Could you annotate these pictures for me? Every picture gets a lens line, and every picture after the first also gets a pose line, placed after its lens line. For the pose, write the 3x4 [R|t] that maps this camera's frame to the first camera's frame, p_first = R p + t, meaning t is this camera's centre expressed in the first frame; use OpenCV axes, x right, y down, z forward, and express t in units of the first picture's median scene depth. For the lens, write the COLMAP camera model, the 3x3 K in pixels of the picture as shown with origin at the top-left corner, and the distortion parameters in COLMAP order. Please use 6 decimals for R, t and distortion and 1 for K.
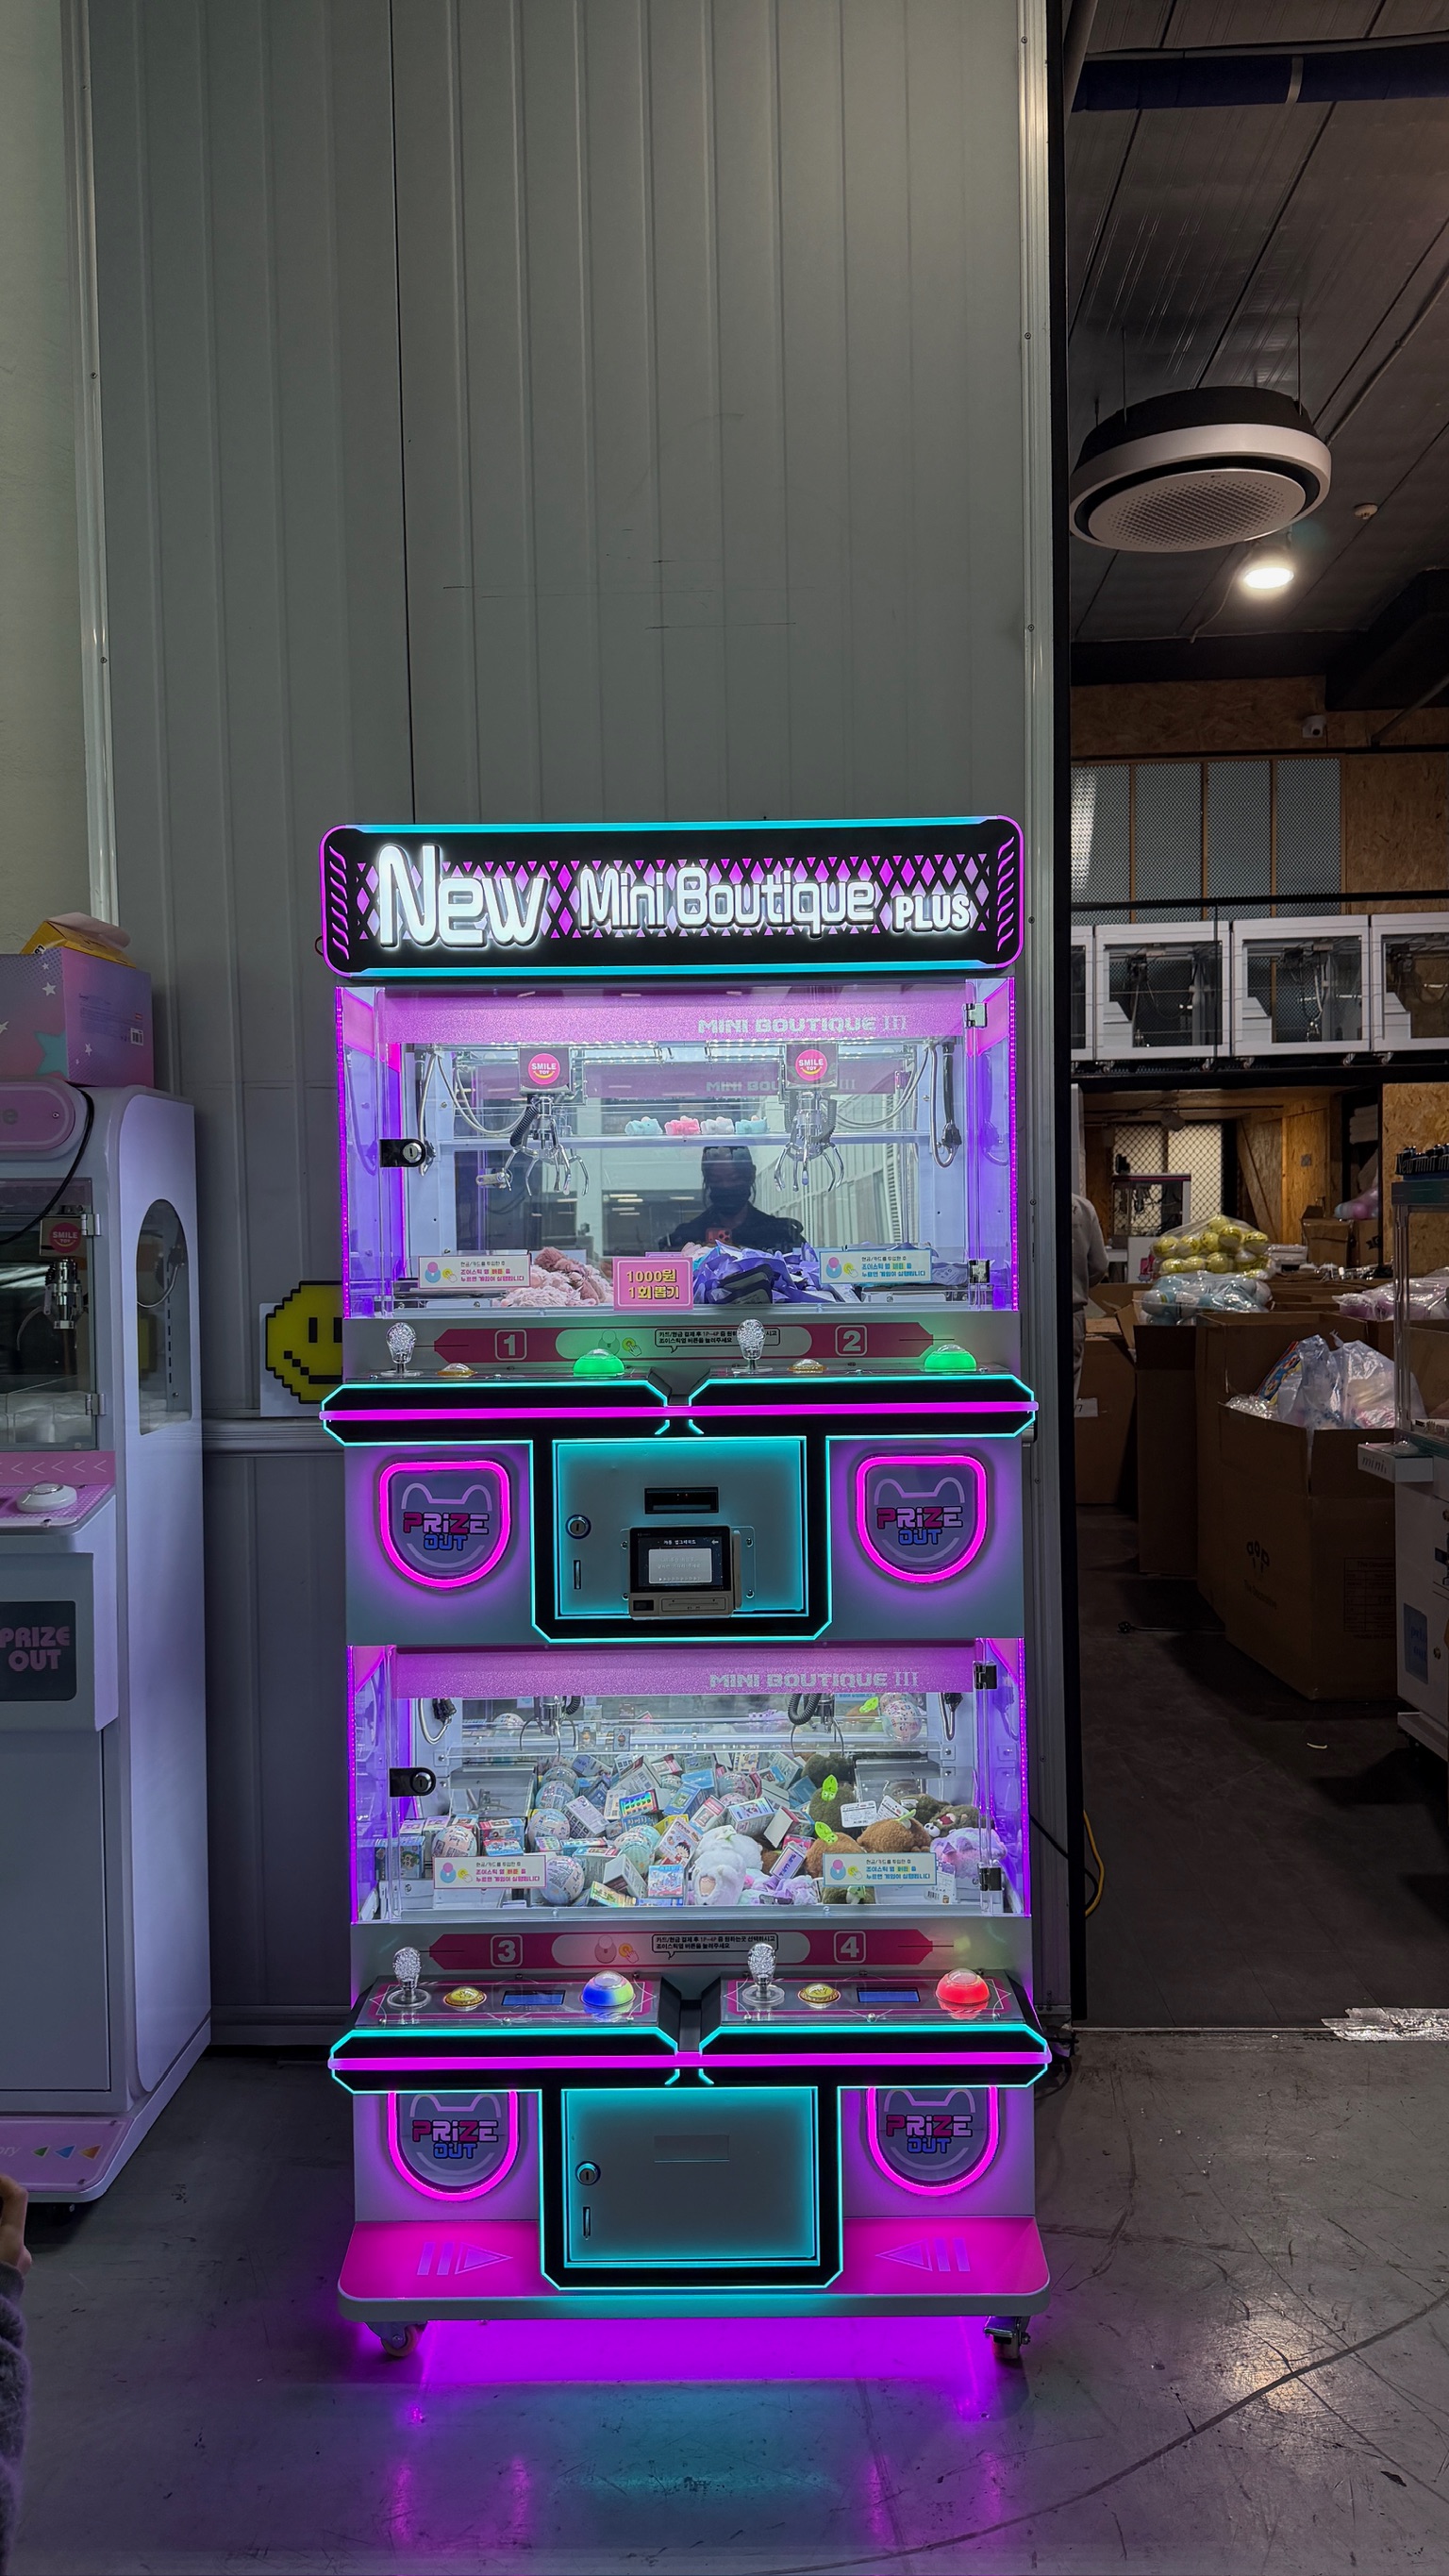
lens RADIAL K [[1846.3, 0, 734.9], [0, 1846.3, 1252.1], [0, 0, 1]] dist [0.080148, -0.003153]
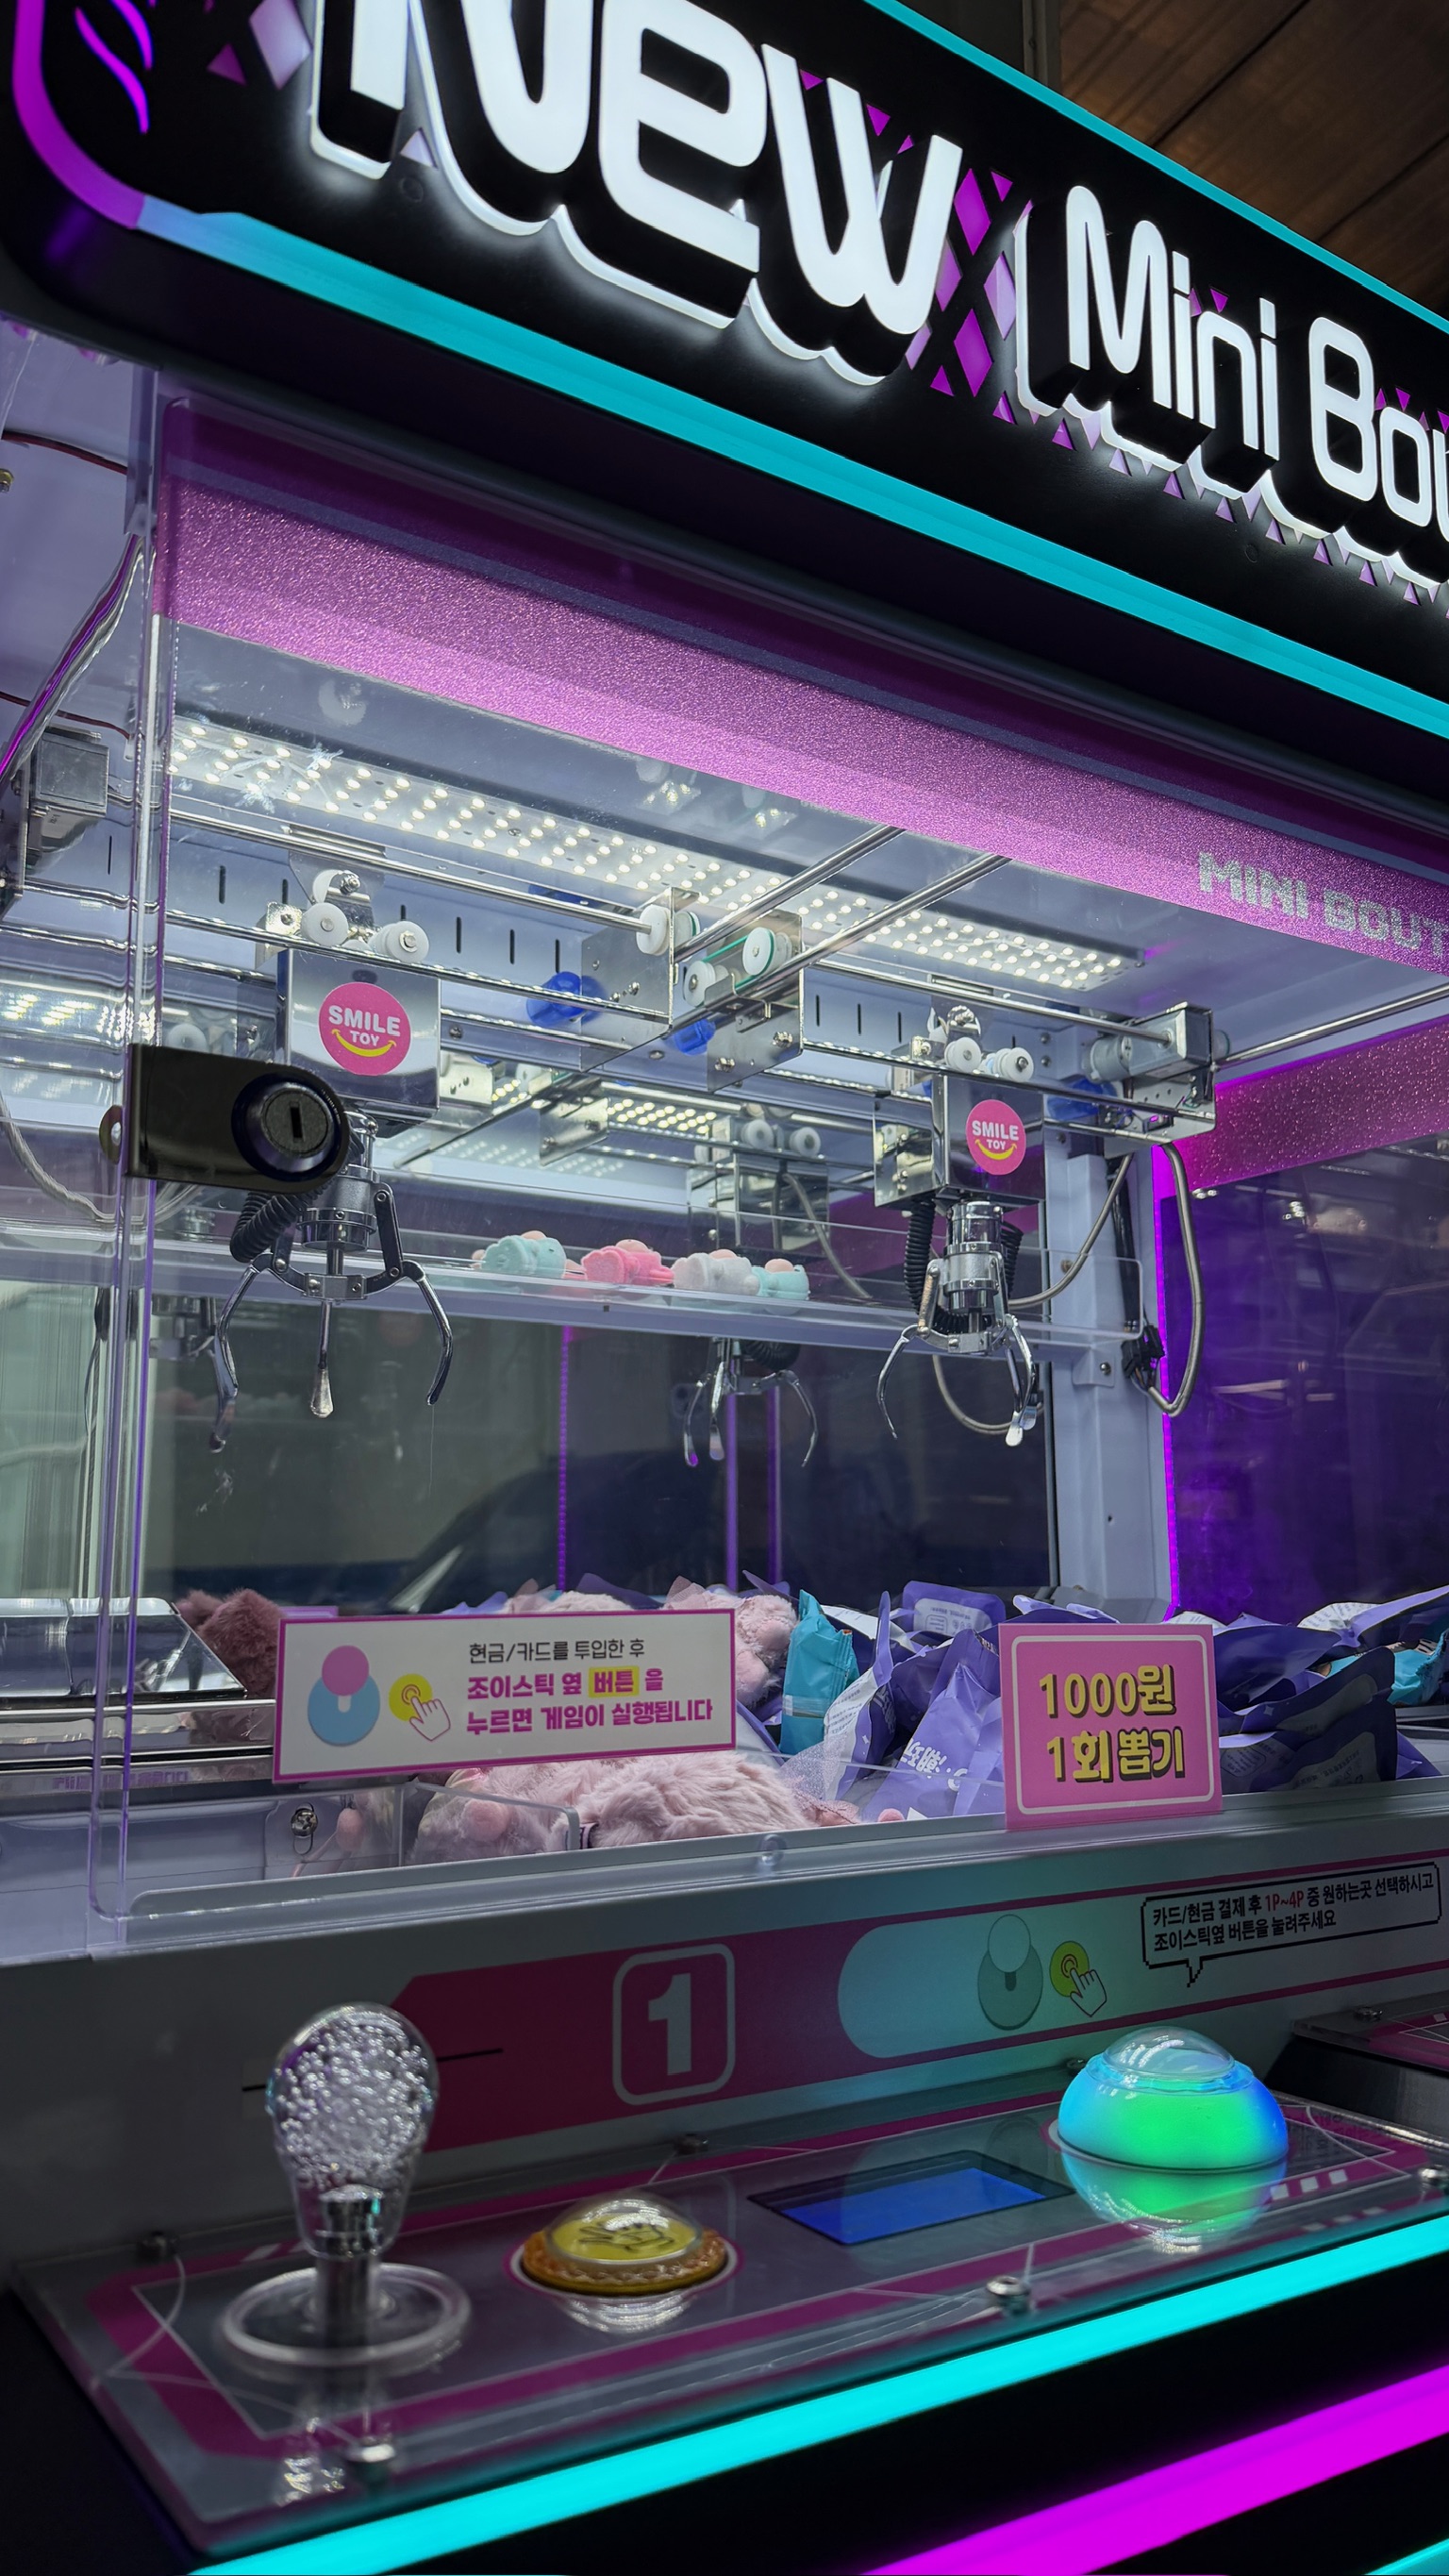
lens RADIAL K [[1941.7, 0, 739.0], [0, 1941.7, 1230.0], [0, 0, 1]] dist [-0.003345, -0.004005]
pose [[0.814208, 0.114571, 0.569157, -0.266805], [0.000569, 0.980177, -0.198124, 0.002958], [-0.580574, 0.161638, 0.798002, 0.818907]]
